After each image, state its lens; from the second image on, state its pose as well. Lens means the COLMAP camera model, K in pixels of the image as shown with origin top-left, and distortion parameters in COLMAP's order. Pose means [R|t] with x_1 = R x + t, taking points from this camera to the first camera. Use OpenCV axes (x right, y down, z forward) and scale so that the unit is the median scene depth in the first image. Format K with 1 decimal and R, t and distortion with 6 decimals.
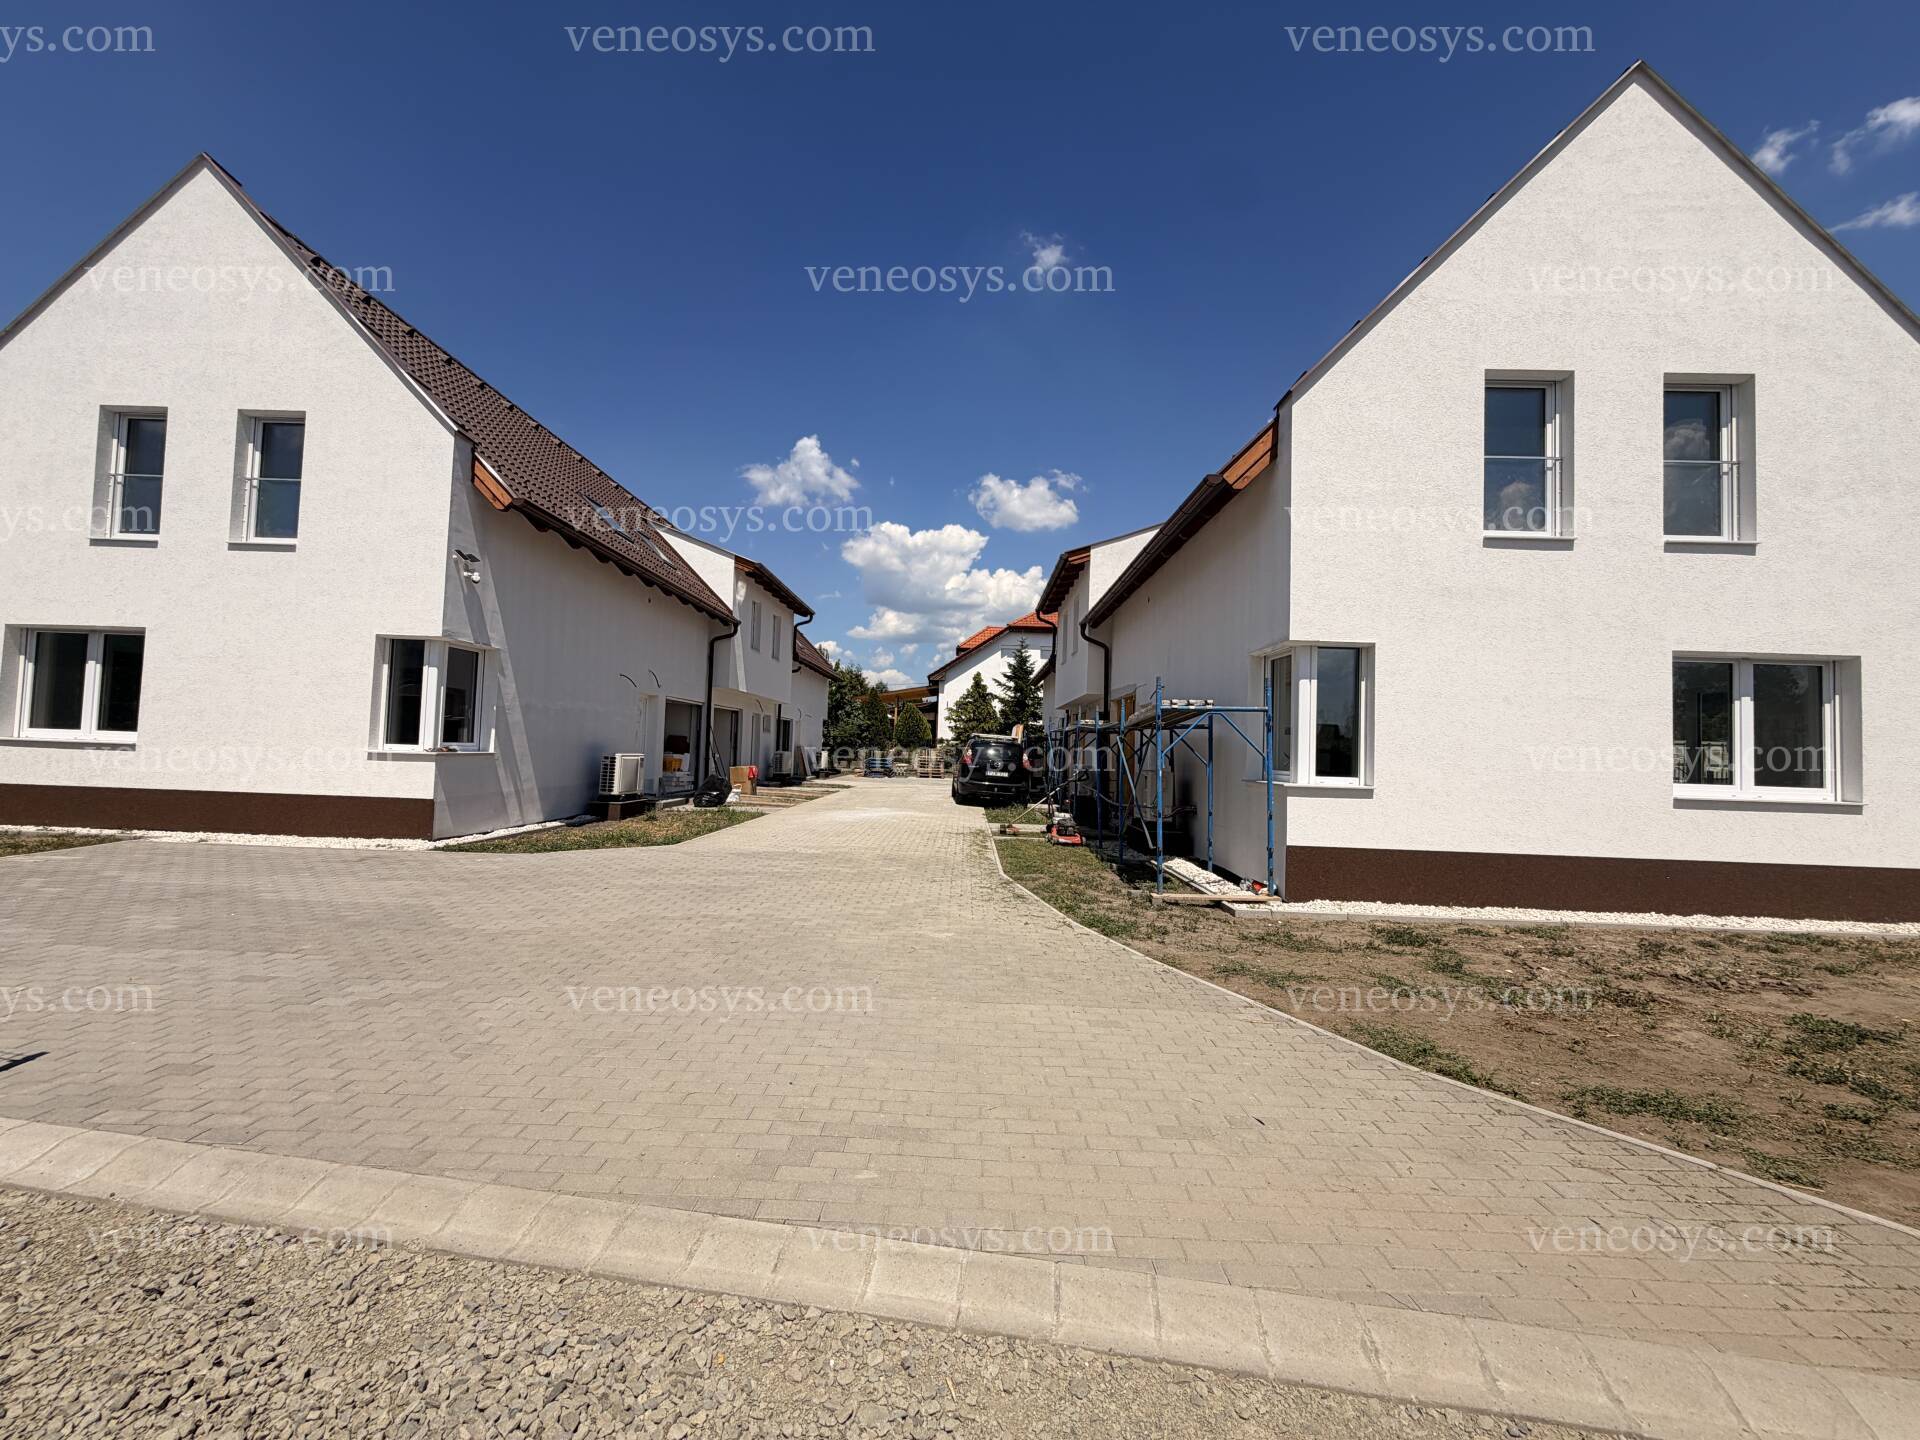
lens RADIAL K [[765.6, 0, 960.0], [0, 765.6, 720.0], [0, 0, 1]] dist [0.000588, 0.000032]
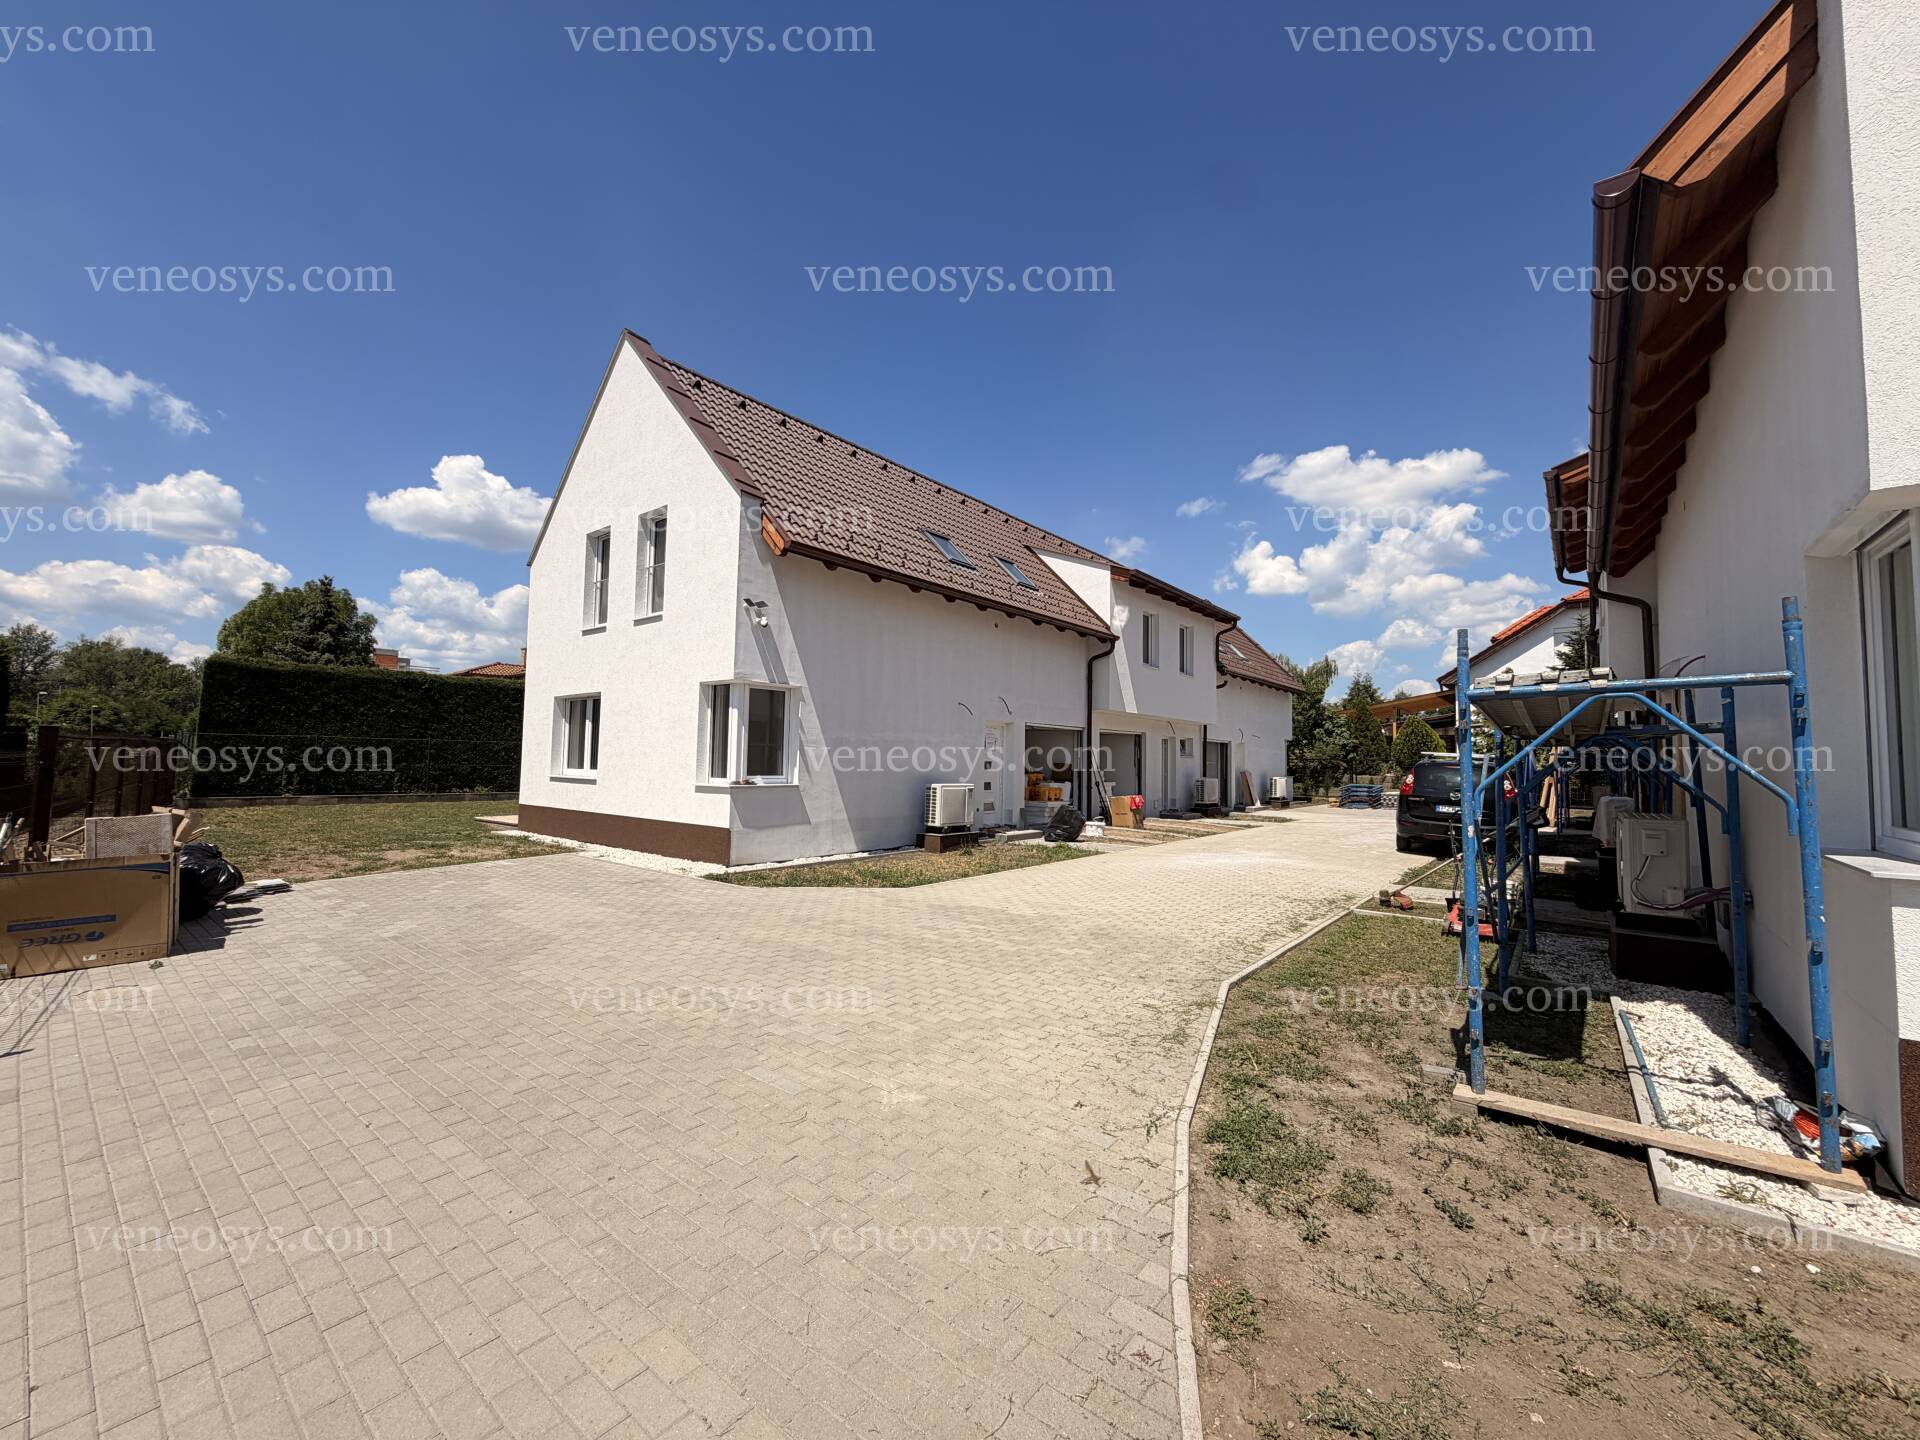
lens RADIAL K [[765.6, 0, 960.0], [0, 765.6, 720.0], [0, 0, 1]] dist [0.000588, 0.000032]
pose [[0.783103, -0.054590, -0.619492, 0.229124], [0.034526, 0.998420, -0.044337, 0.008126], [0.620933, 0.013331, 0.783750, 0.316368]]
